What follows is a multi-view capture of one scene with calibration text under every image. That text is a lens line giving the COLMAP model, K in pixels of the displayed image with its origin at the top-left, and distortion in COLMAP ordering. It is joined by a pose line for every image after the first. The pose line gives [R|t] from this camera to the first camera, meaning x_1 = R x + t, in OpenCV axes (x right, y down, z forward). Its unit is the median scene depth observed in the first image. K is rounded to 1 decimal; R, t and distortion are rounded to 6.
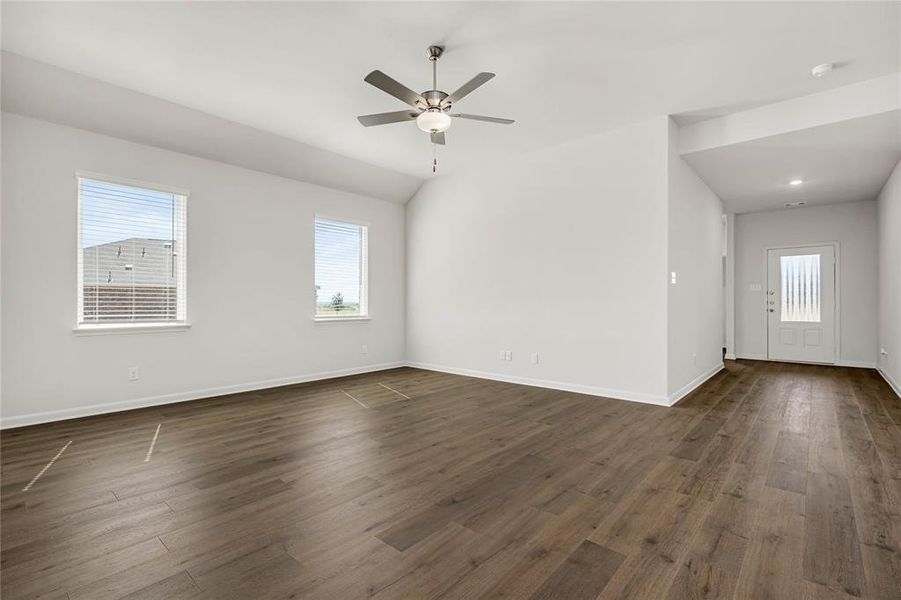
lens RADIAL K [[411.2, 0, 446.4], [0, 411.2, 298.0], [0, 0, 1]] dist [-0.002223, 0.000996]
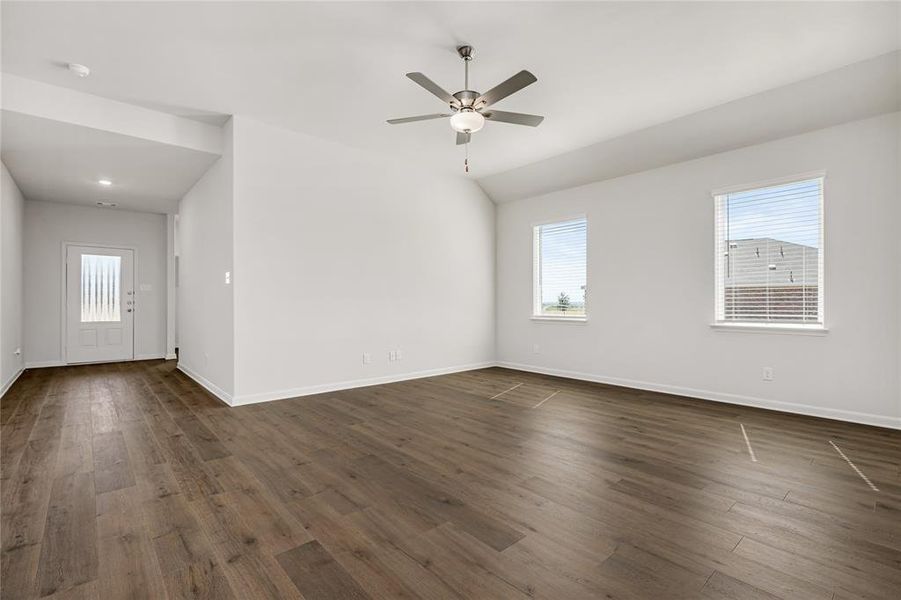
lens RADIAL K [[411.2, 0, 454.1], [0, 411.2, 298.4], [0, 0, 1]] dist [-0.002223, 0.000996]
pose [[-0.125479, -0.009063, -0.992055, 0.350004], [0.010021, 0.999896, -0.010402, 0.003809], [0.992046, -0.011246, -0.125375, 0.396476]]
